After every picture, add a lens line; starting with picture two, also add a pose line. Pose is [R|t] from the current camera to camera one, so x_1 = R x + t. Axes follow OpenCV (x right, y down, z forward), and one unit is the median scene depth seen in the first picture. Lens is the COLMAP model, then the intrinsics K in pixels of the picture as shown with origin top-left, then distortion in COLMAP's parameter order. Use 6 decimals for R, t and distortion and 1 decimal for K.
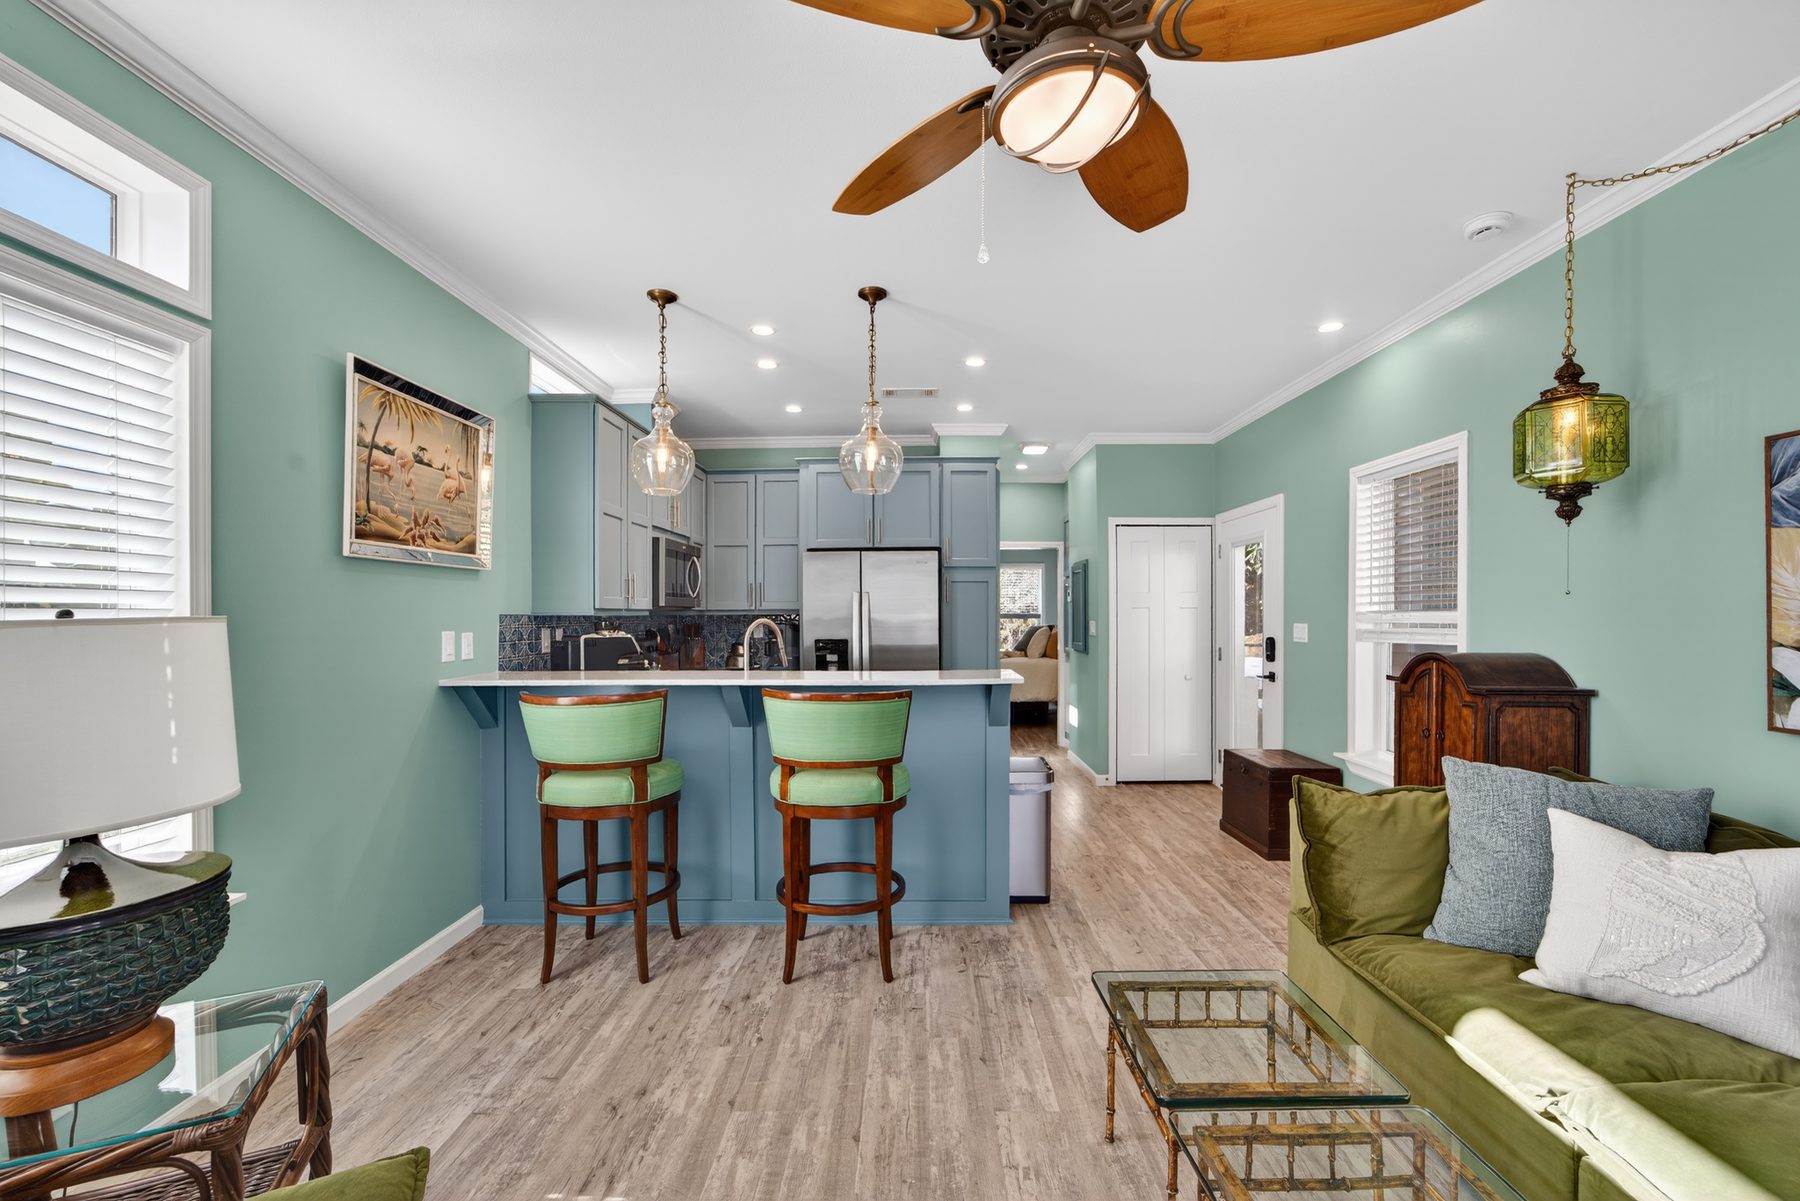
lens RADIAL K [[734.5, 0, 928.7], [0, 734.5, 617.2], [0, 0, 1]] dist [-0.013429, 0.009128]
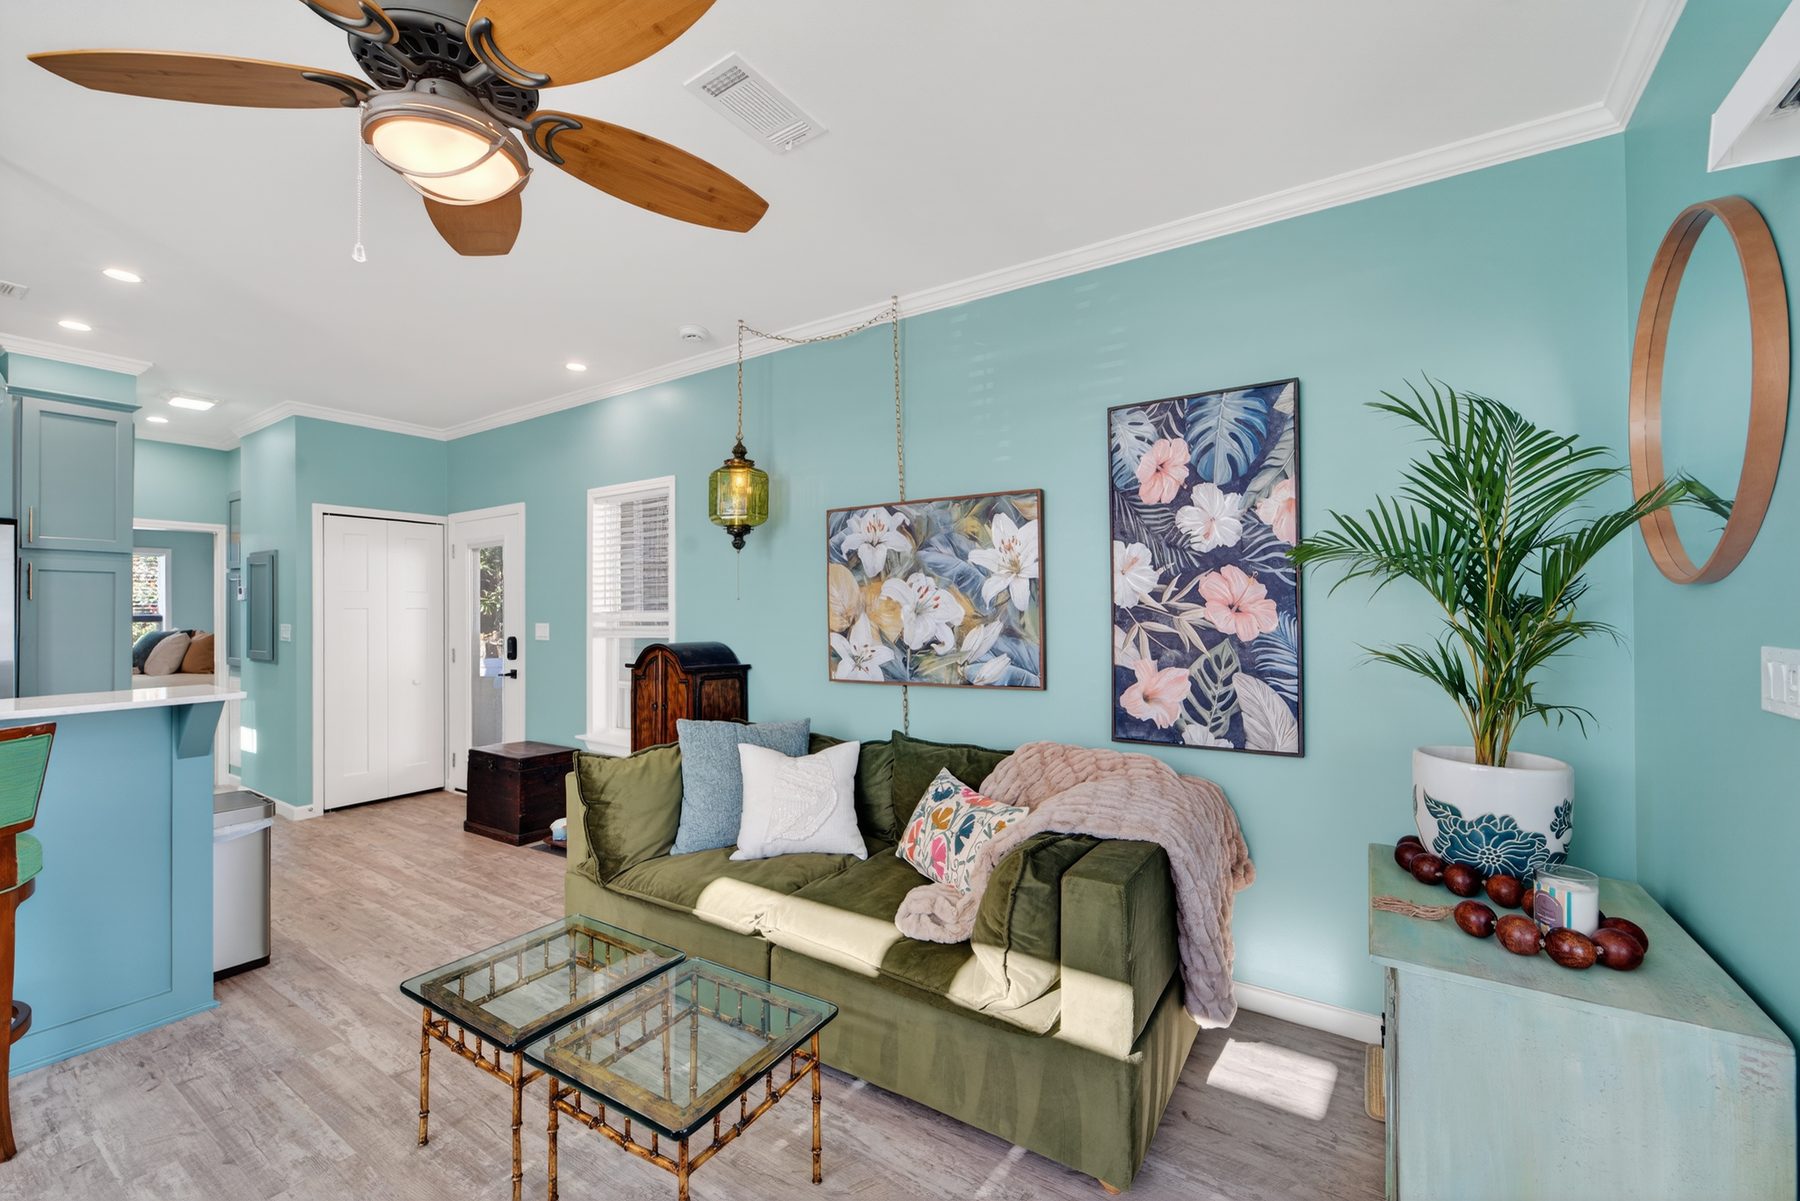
lens RADIAL K [[821.8, 0, 900.0], [0, 821.8, 600.5], [0, 0, 1]] dist [0.000796, -0.000002]
pose [[0.531637, 0.009354, 0.846921, -0.333887], [0.010349, 0.999793, -0.017539, 0.002083], [-0.846909, 0.018089, 0.531430, -0.145087]]
